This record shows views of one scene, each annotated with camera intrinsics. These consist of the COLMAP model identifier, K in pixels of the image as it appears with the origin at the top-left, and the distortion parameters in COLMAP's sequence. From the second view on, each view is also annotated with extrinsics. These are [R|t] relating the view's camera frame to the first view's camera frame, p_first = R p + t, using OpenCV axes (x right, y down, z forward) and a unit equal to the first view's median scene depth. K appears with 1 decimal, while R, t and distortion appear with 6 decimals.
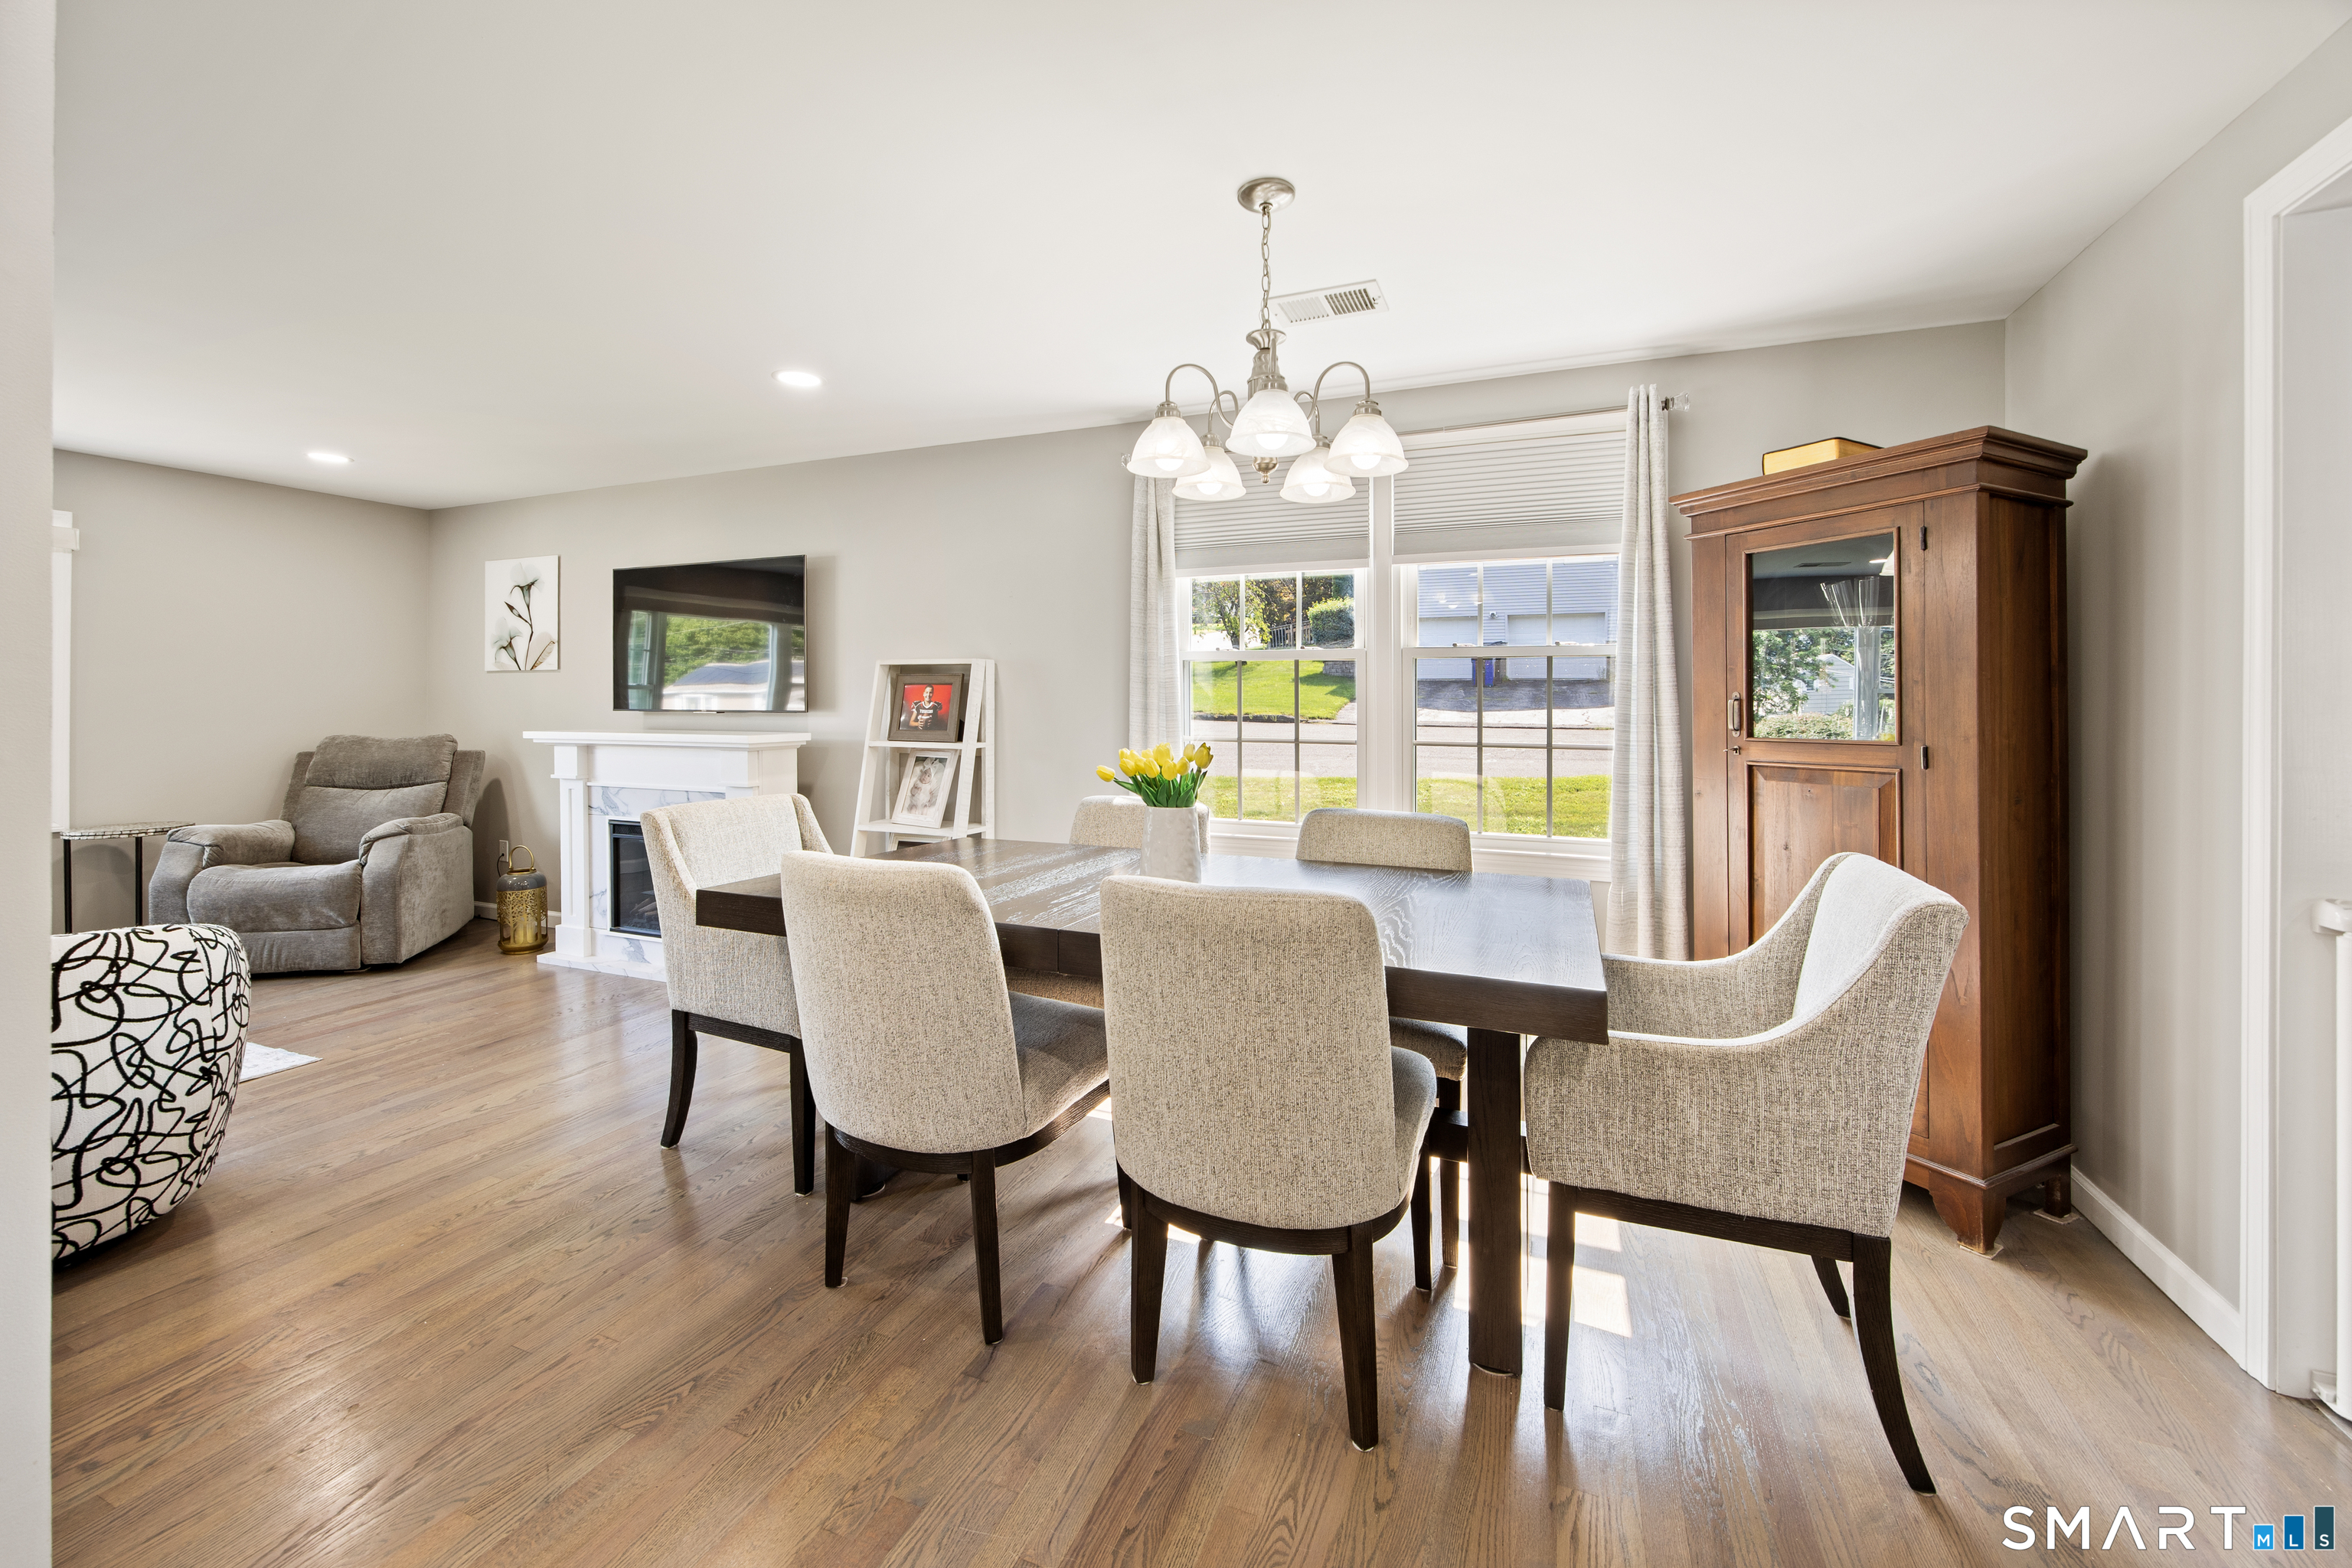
lens RADIAL K [[948.9, 0, 1153.0], [0, 948.9, 703.3], [0, 0, 1]] dist [-0.001849, 0.000067]
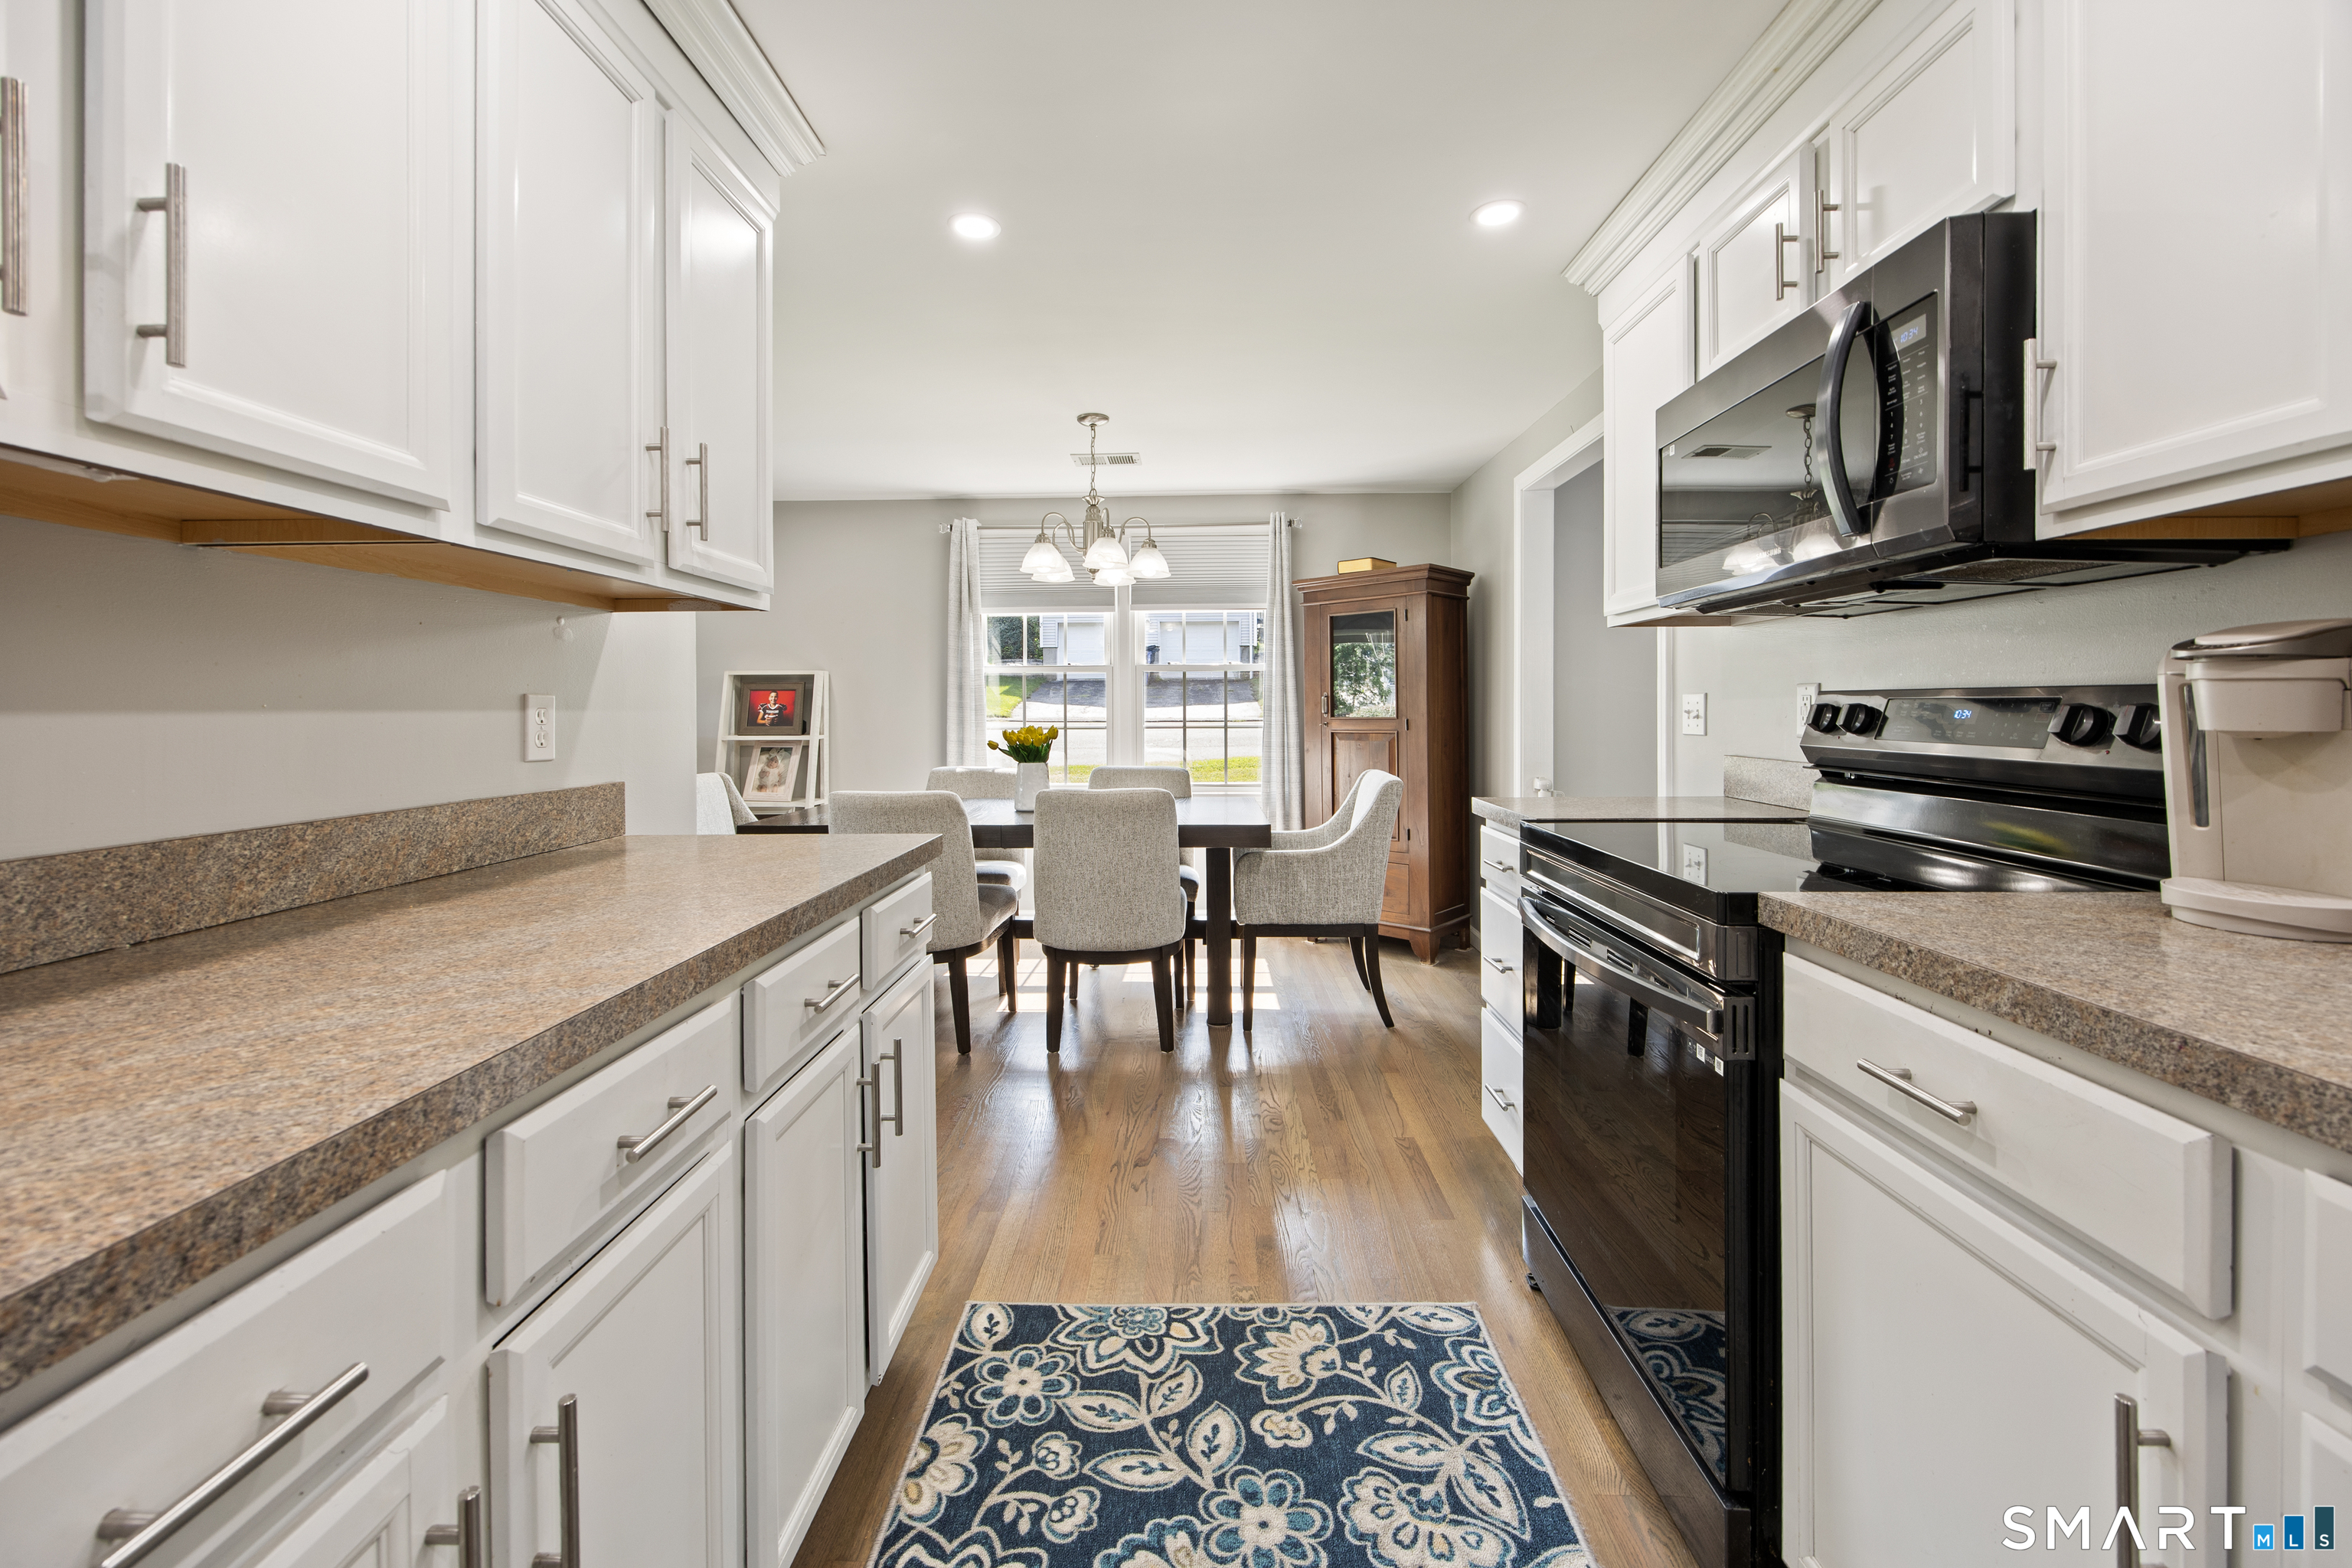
lens RADIAL K [[951.4, 0, 1164.7], [0, 951.4, 719.0], [0, 0, 1]] dist [0.009618, -0.000119]
pose [[0.933733, -0.017460, 0.357543, -0.309848], [0.010860, 0.999732, 0.020458, -0.002170], [-0.357804, -0.015220, 0.933673, -0.564533]]
